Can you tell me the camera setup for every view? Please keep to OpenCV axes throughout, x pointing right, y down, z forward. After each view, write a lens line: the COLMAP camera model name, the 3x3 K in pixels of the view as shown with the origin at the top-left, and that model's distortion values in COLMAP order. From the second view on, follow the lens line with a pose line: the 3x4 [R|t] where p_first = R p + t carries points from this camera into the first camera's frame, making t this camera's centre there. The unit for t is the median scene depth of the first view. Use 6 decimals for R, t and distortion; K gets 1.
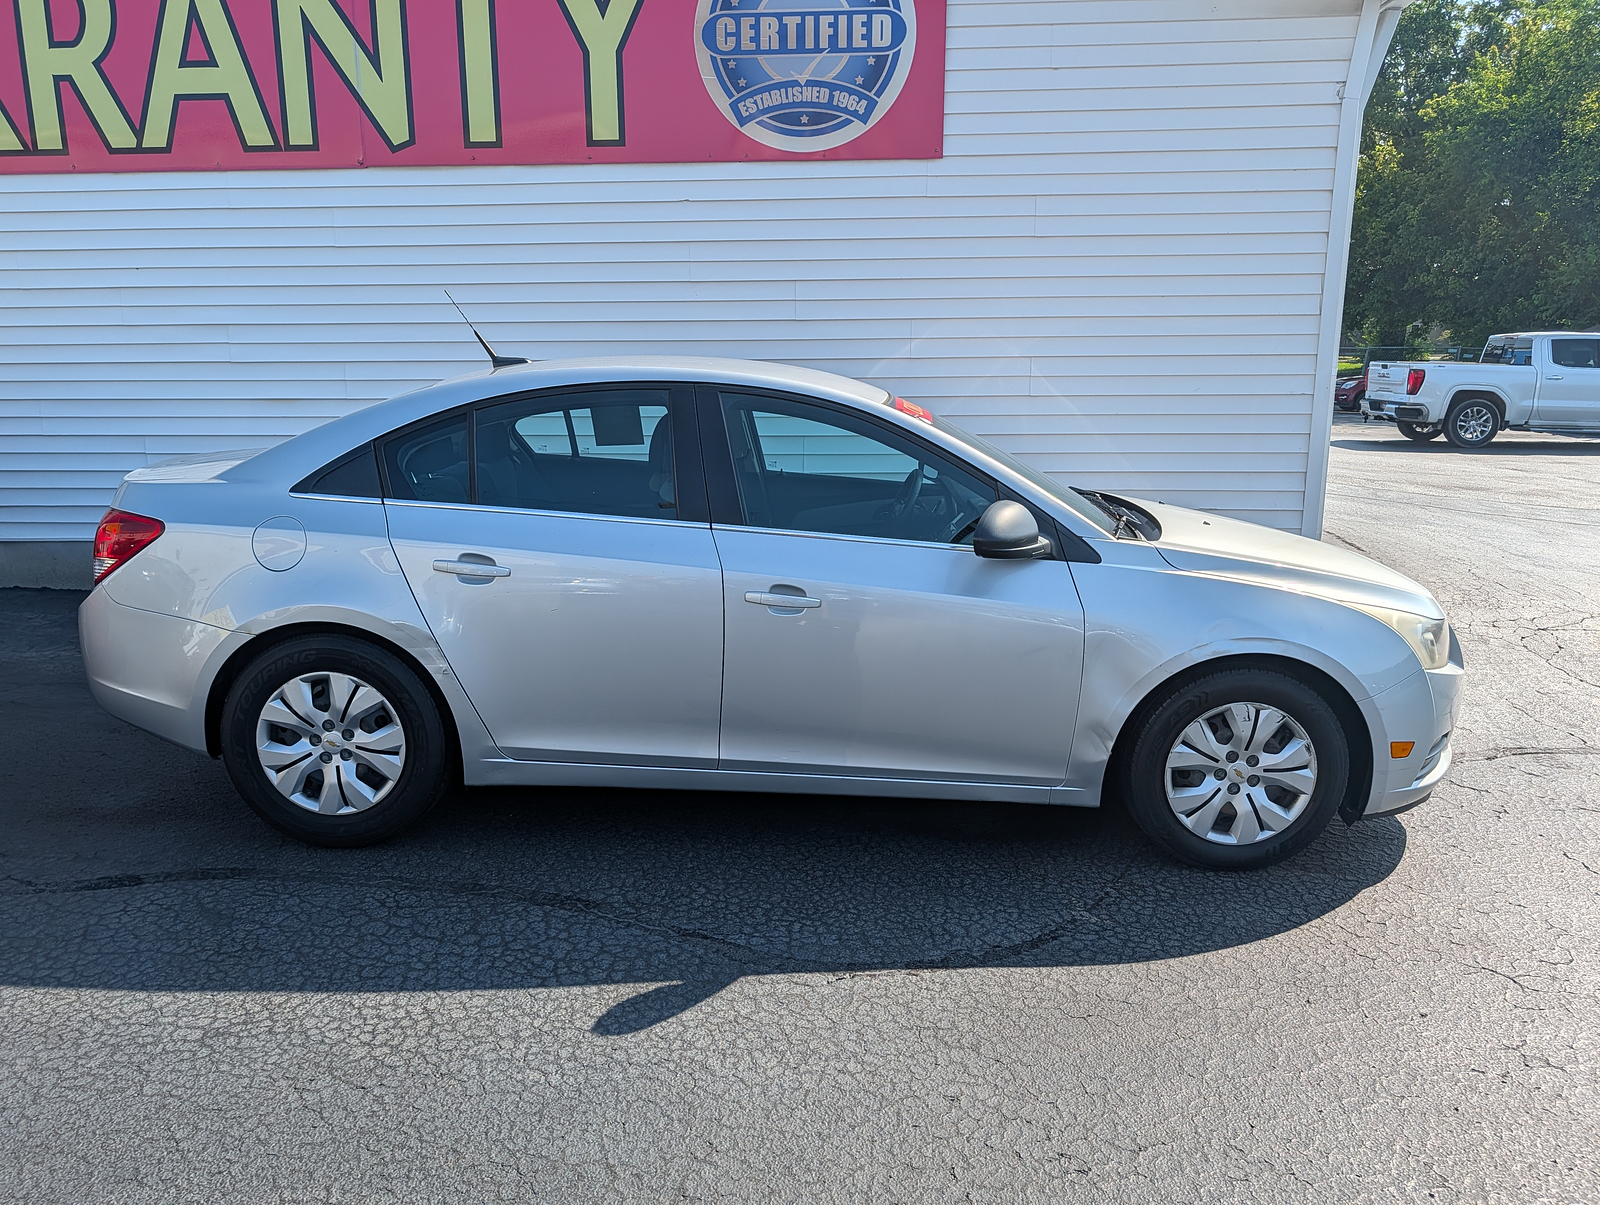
lens RADIAL K [[1176.2, 0, 801.5], [0, 1176.2, 612.2], [0, 0, 1]] dist [0.020304, -0.016823]
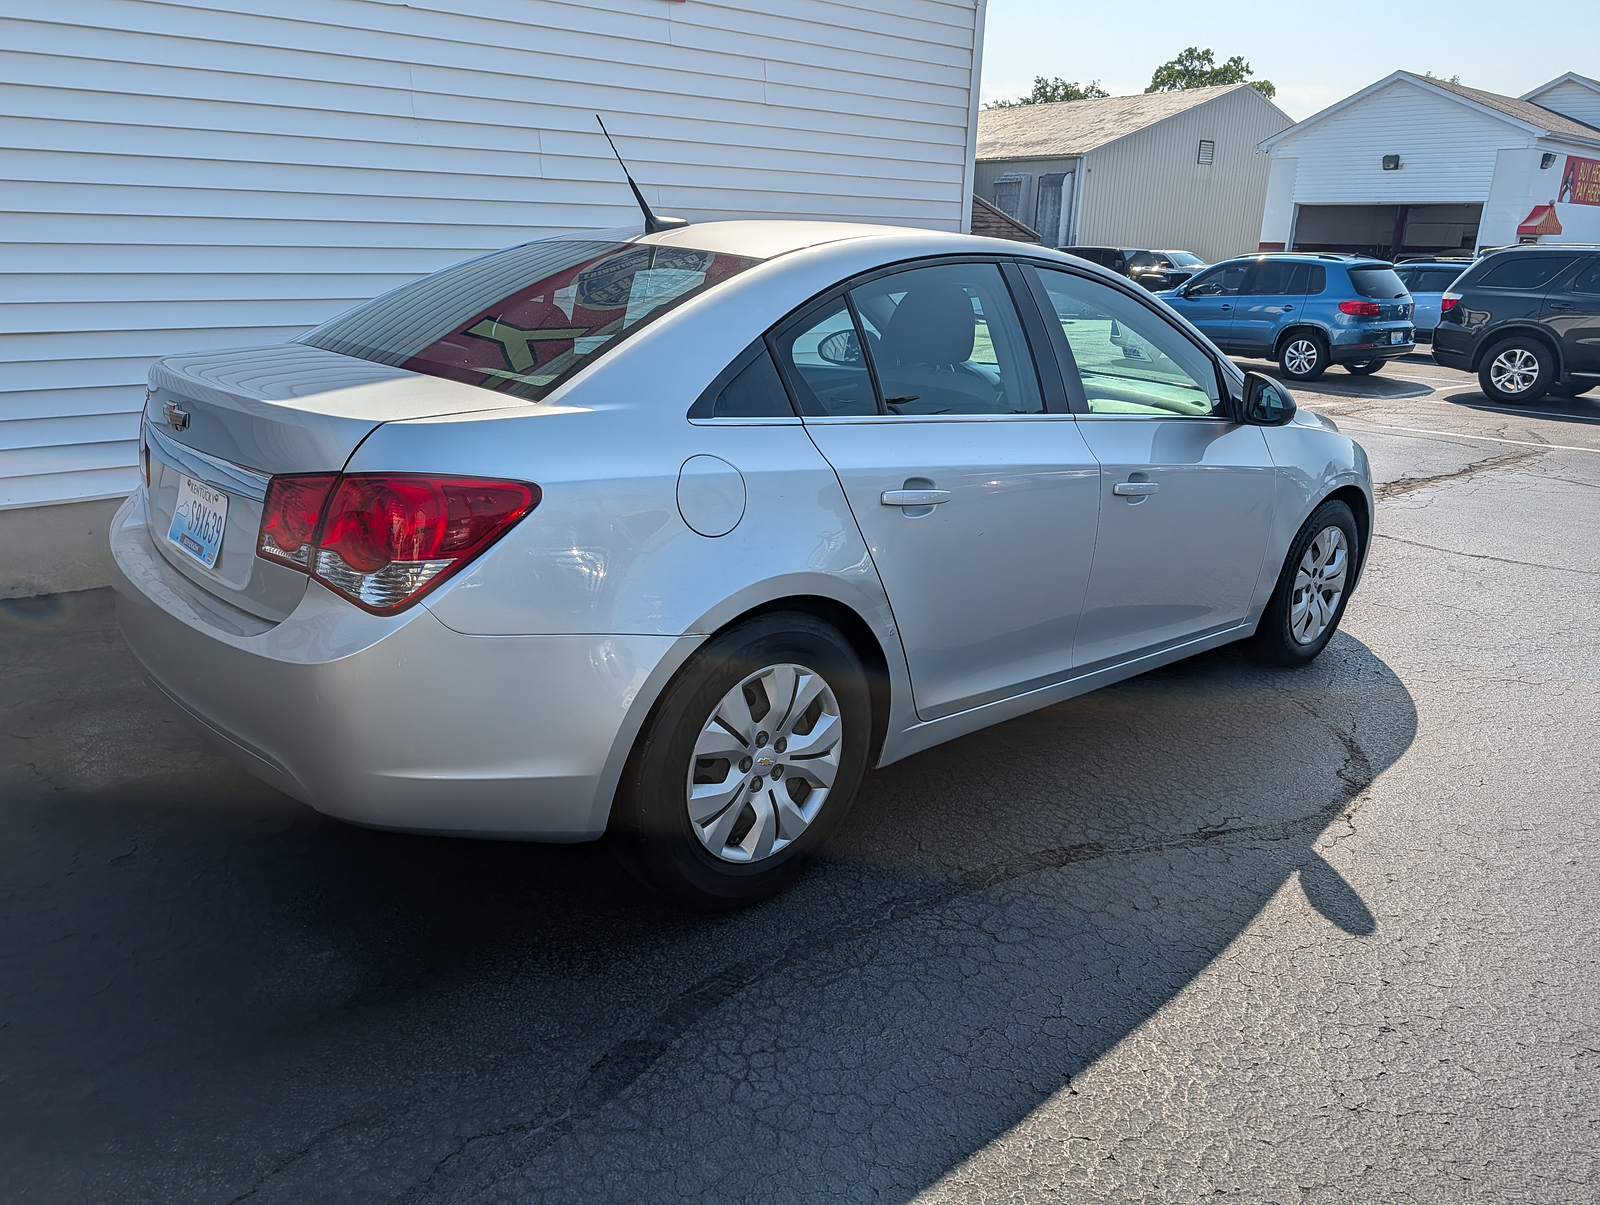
lens RADIAL K [[1176.2, 0, 798.2], [0, 1176.2, 594.1], [0, 0, 1]] dist [0.020304, -0.016823]
pose [[0.716088, -0.177559, 0.675048, -0.855018], [0.118510, 0.983991, 0.133106, -0.084322], [-0.687876, -0.015316, 0.725667, 0.465824]]
